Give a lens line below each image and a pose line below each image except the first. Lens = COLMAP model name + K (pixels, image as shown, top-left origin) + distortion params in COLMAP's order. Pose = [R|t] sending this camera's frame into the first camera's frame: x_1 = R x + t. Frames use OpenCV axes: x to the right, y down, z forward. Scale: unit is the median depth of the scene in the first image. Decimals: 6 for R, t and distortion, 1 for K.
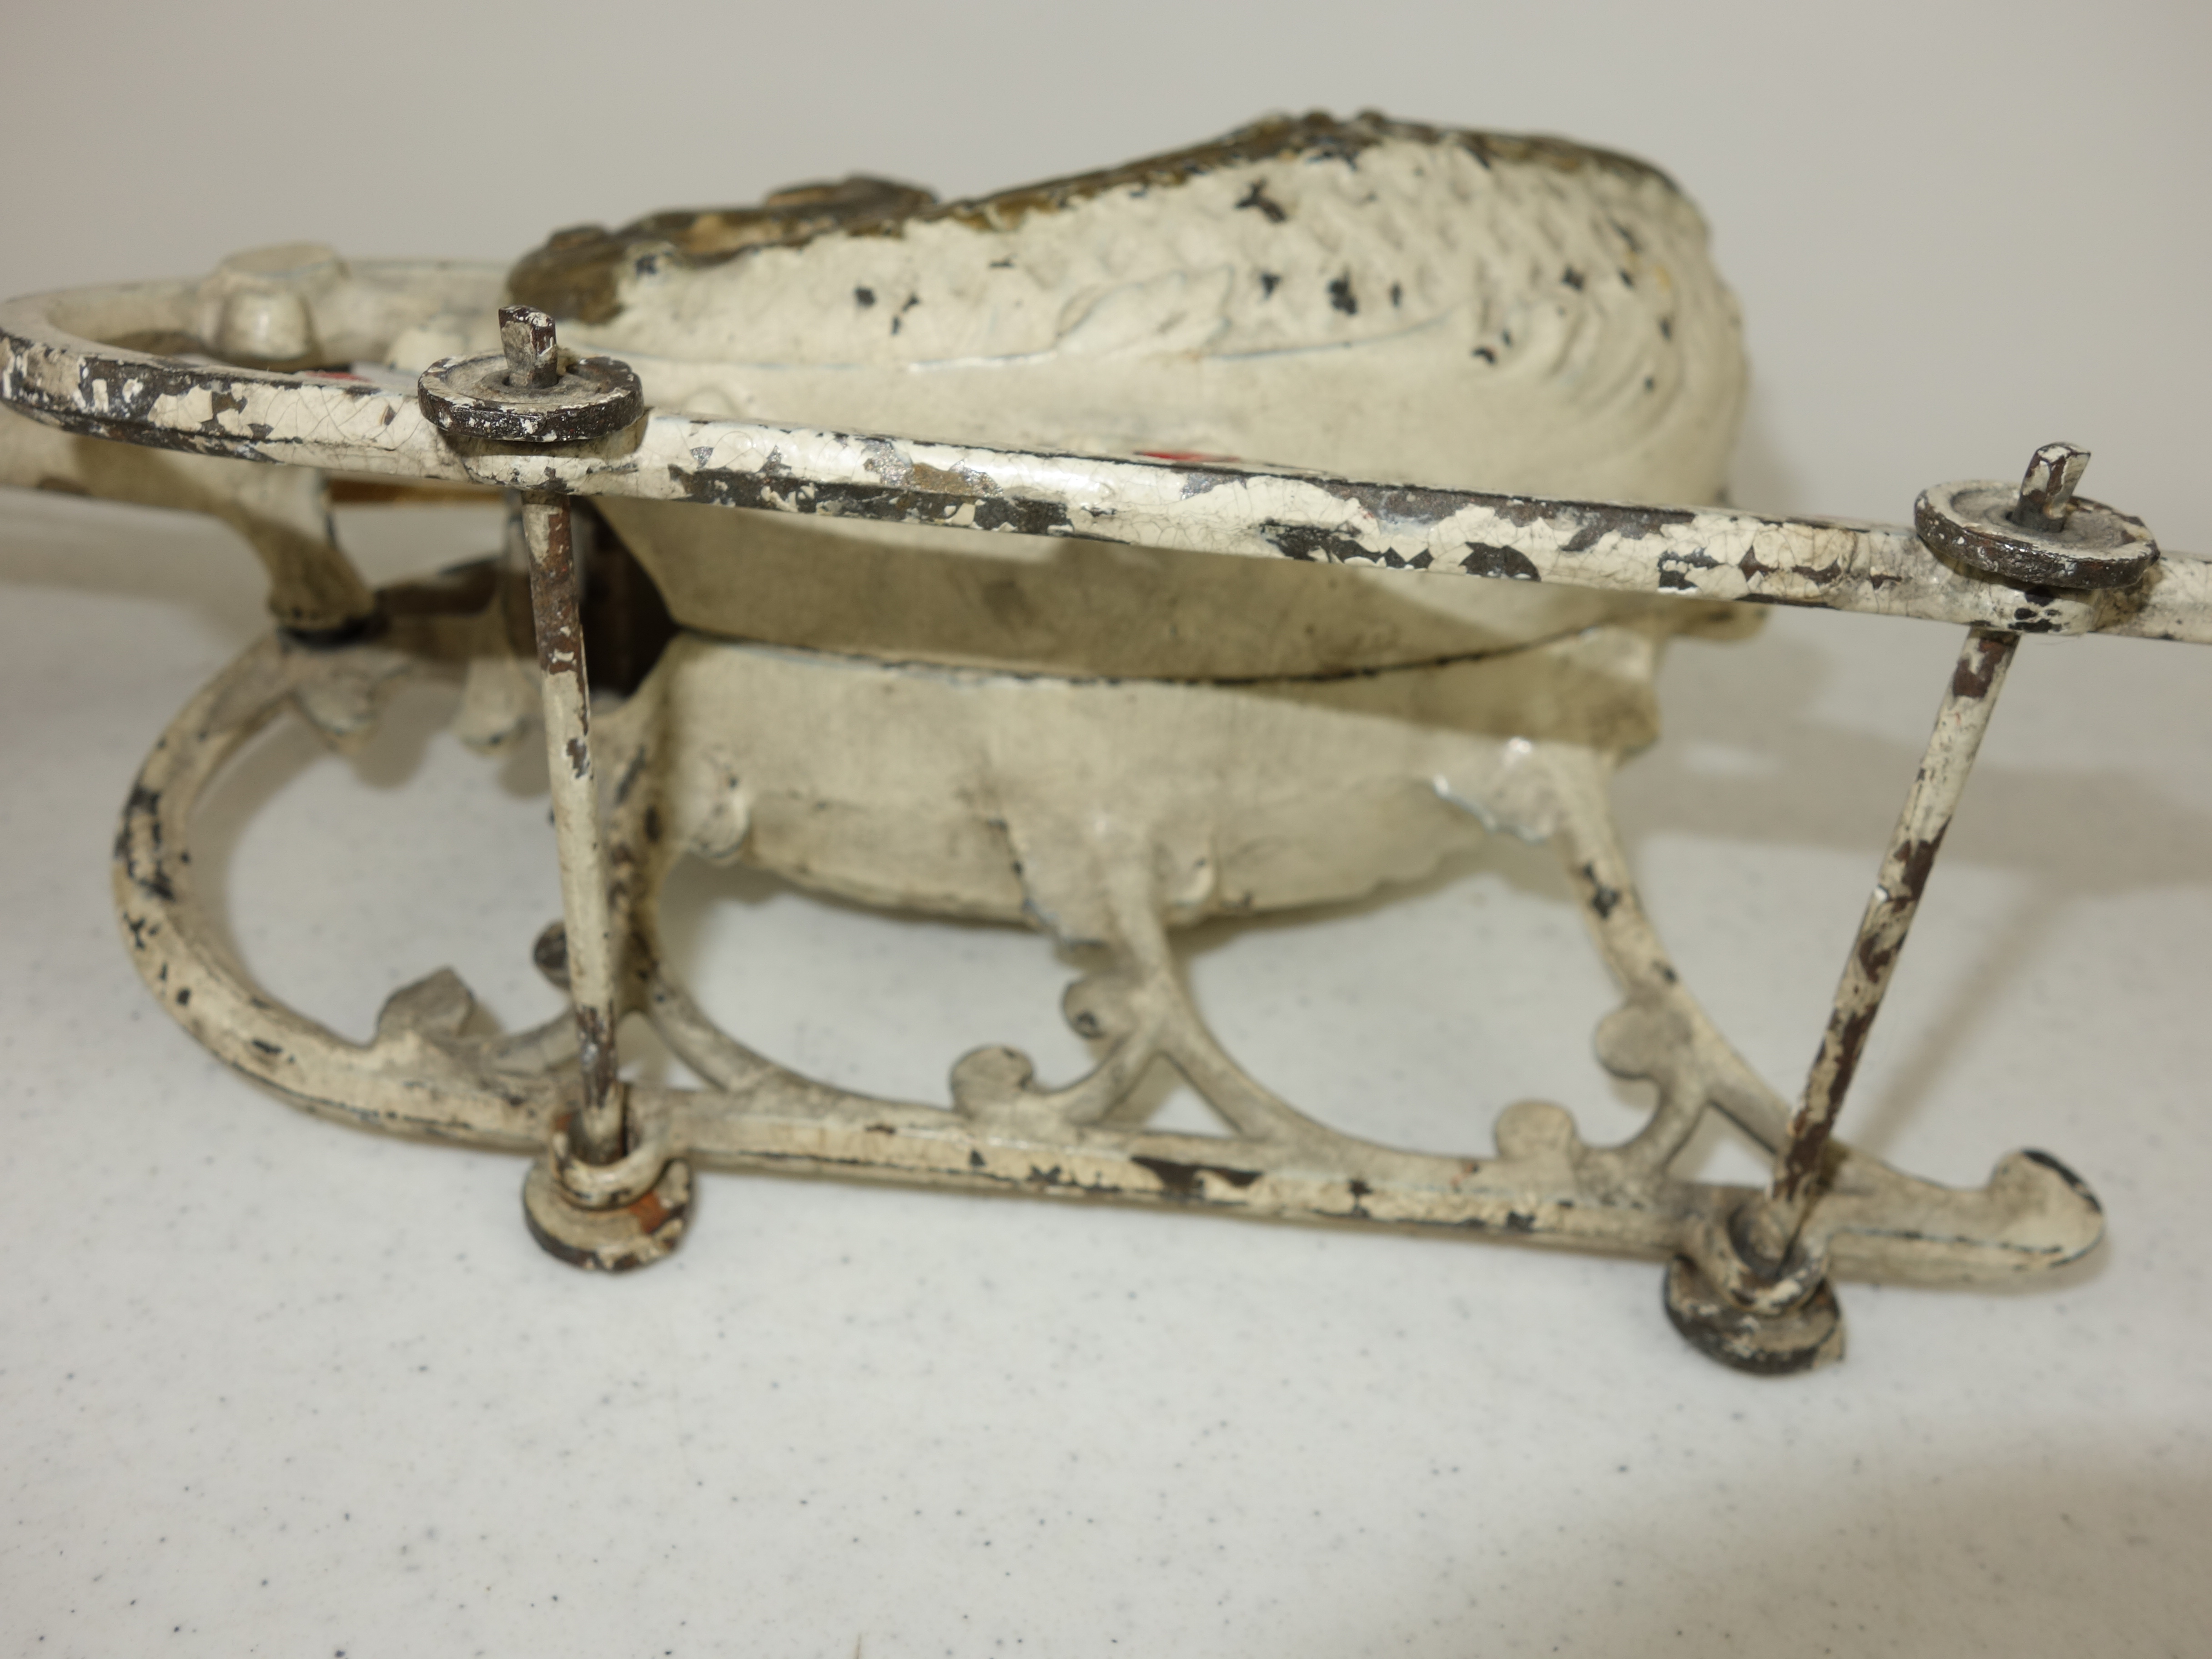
lens RADIAL K [[1896.6, 0, 1090.5], [0, 1896.6, 831.3], [0, 0, 1]] dist [0.010026, -0.006458]
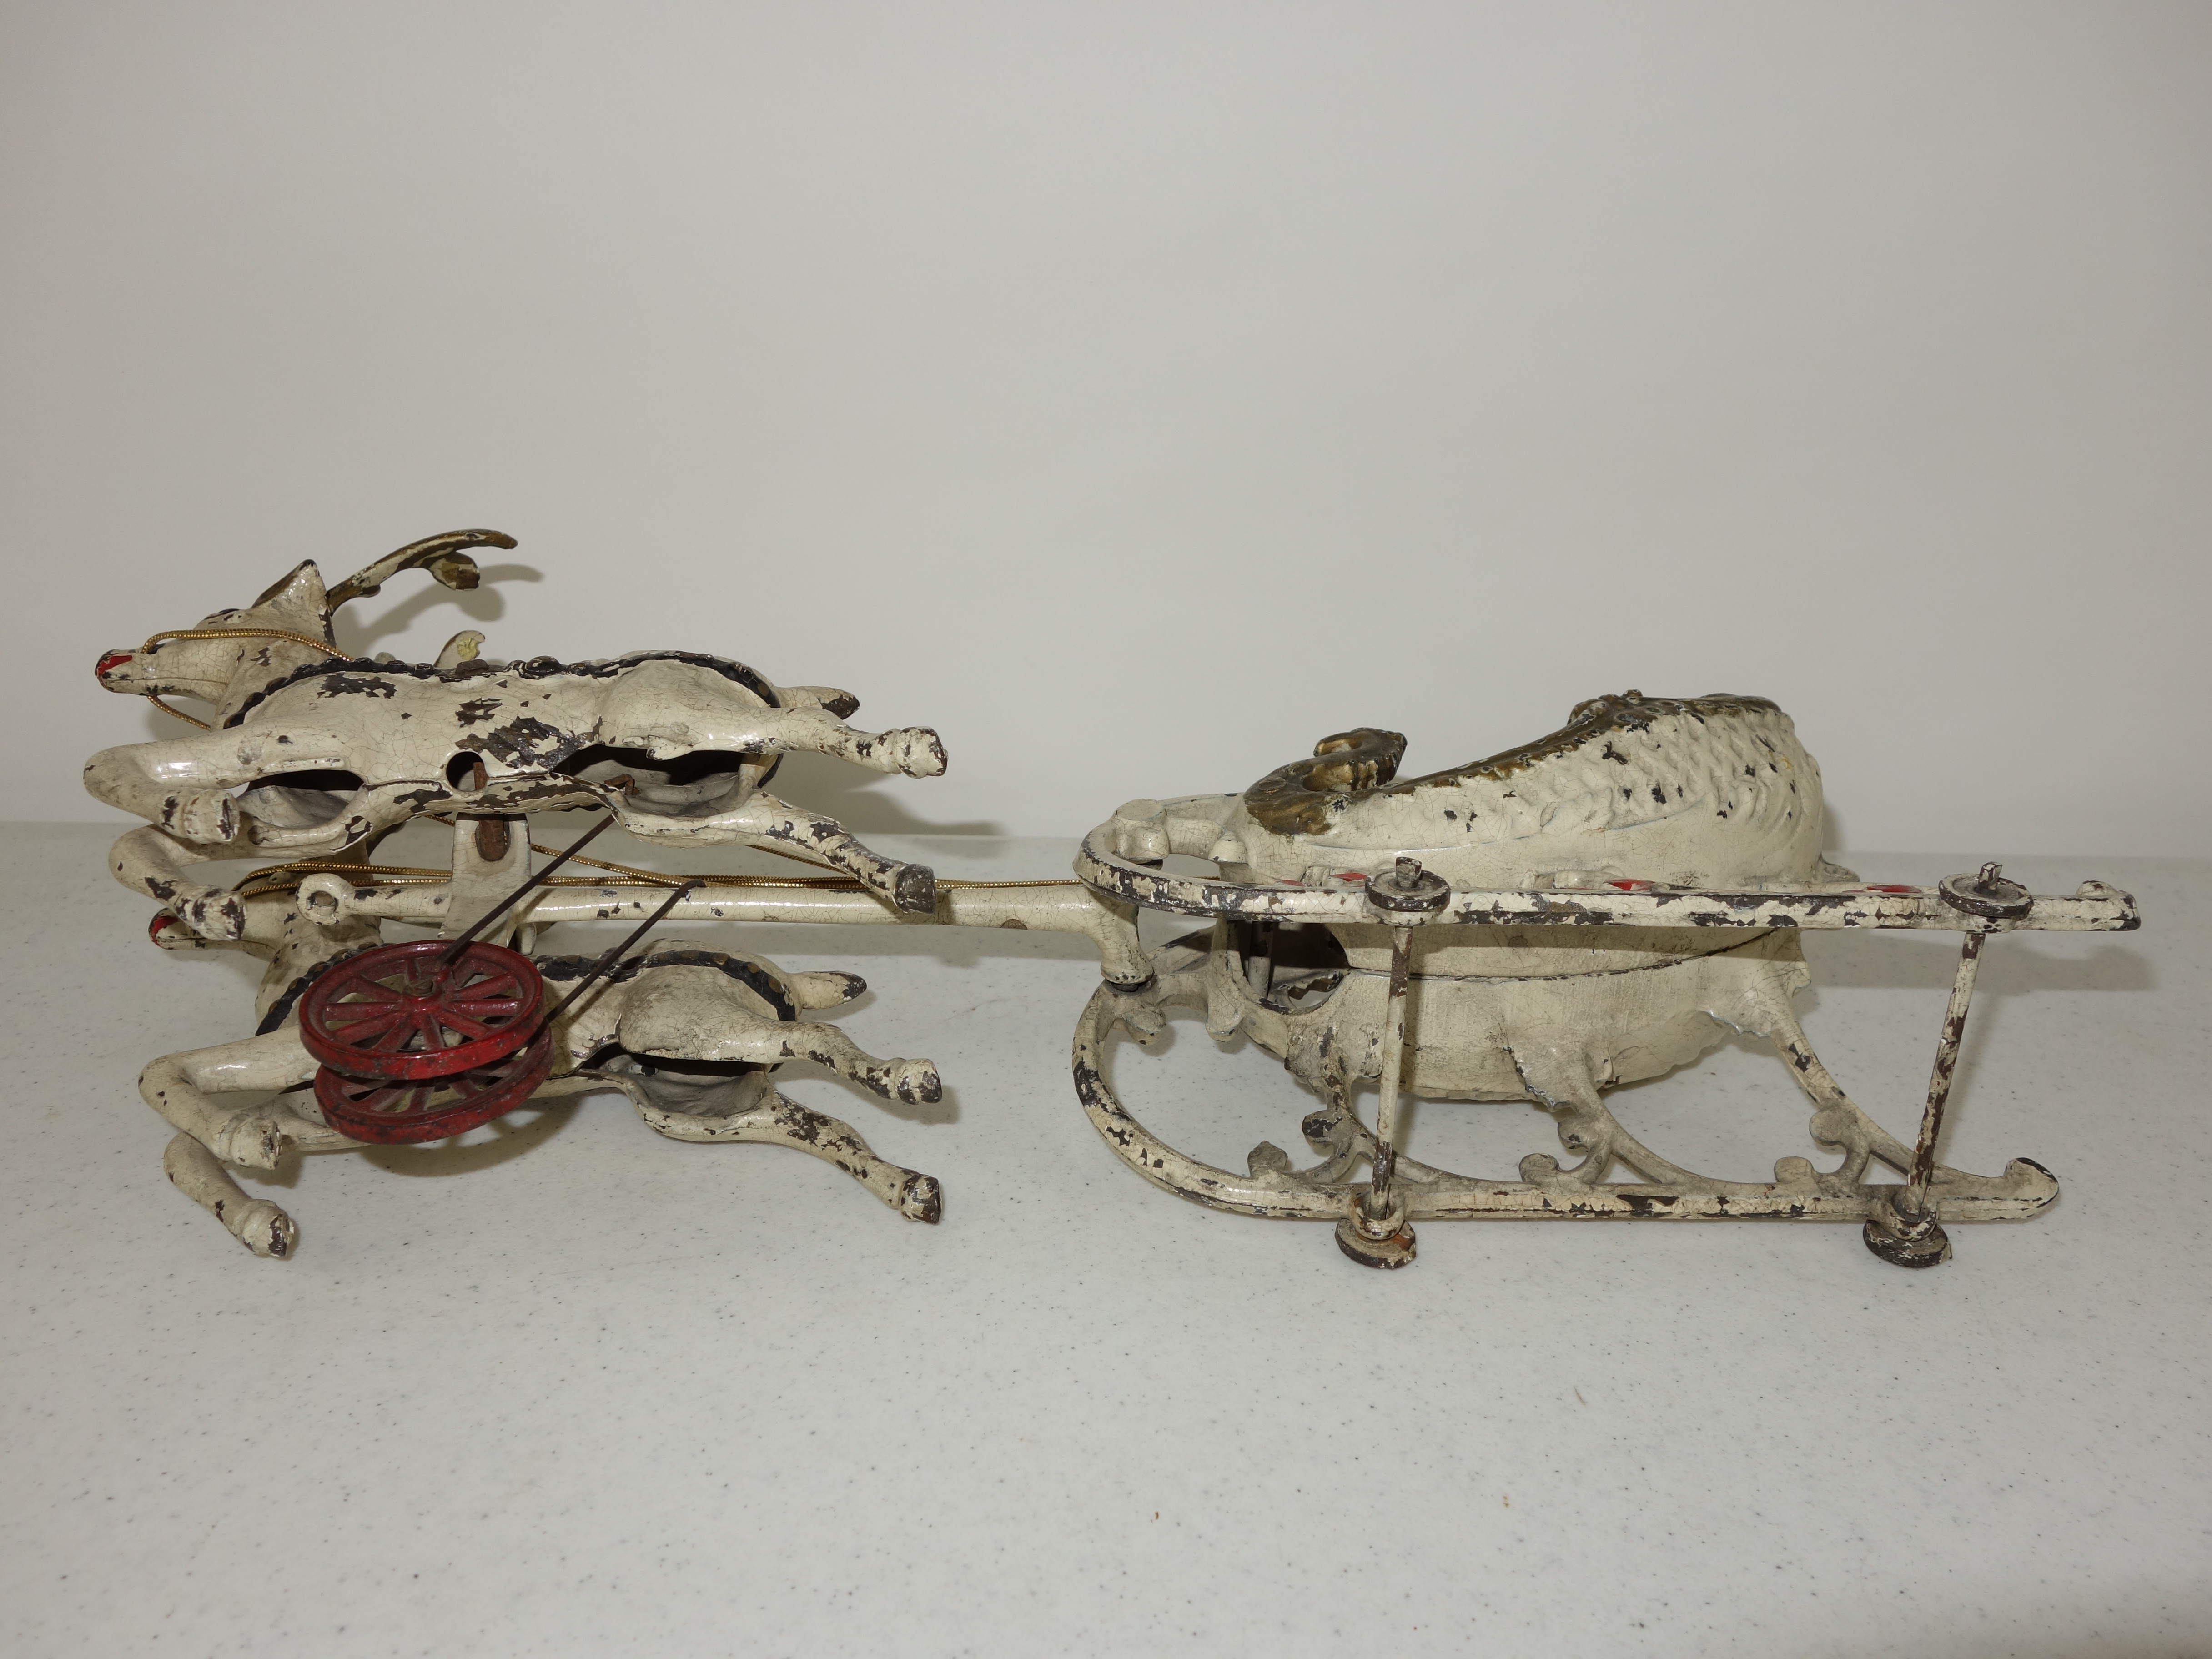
lens RADIAL K [[1896.6, 0, 1109.7], [0, 1896.6, 839.8], [0, 0, 1]] dist [0.010026, -0.006458]
pose [[0.995664, -0.082582, 0.042825, -0.616626], [0.087650, 0.987035, -0.134462, 0.011044], [-0.031166, 0.137632, 0.989993, -1.189479]]
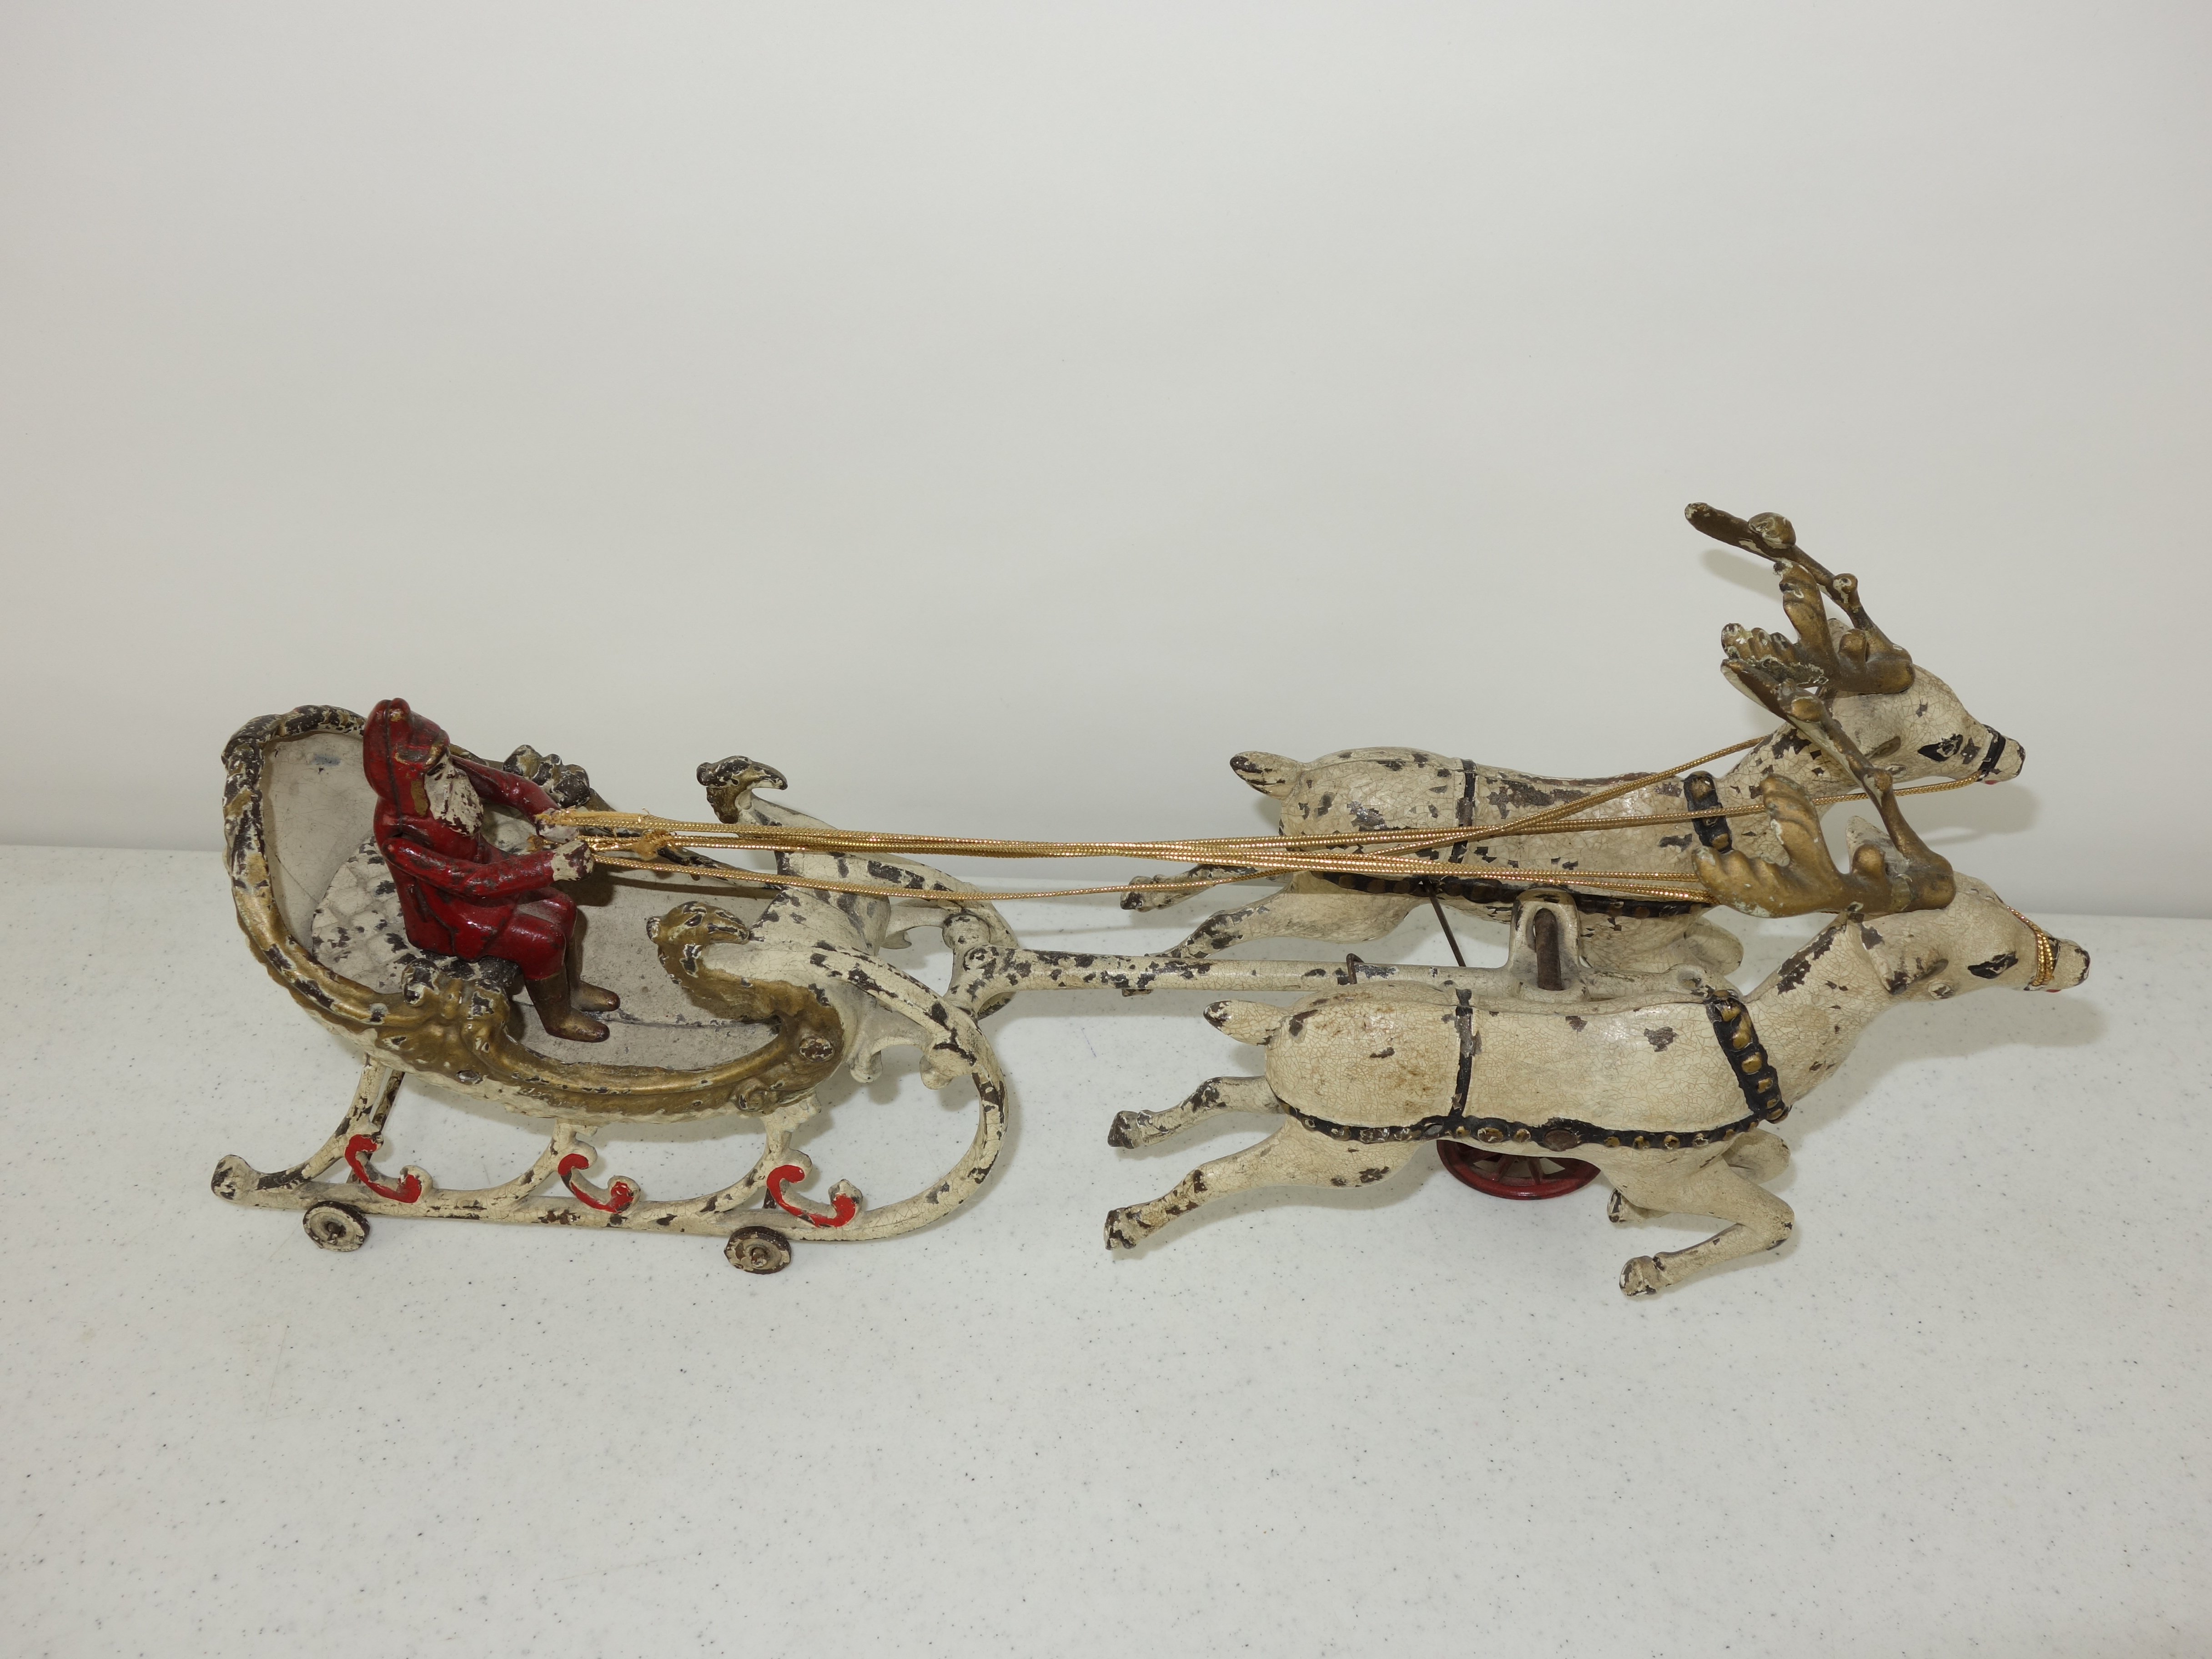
lens RADIAL K [[1896.6, 0, 1110.2], [0, 1896.6, 824.5], [0, 0, 1]] dist [0.010026, -0.006458]
pose [[0.996995, -0.076971, -0.008688, -0.396301], [0.077118, 0.975827, 0.204485, -1.207744], [-0.007261, -0.204541, 0.978831, -1.139958]]
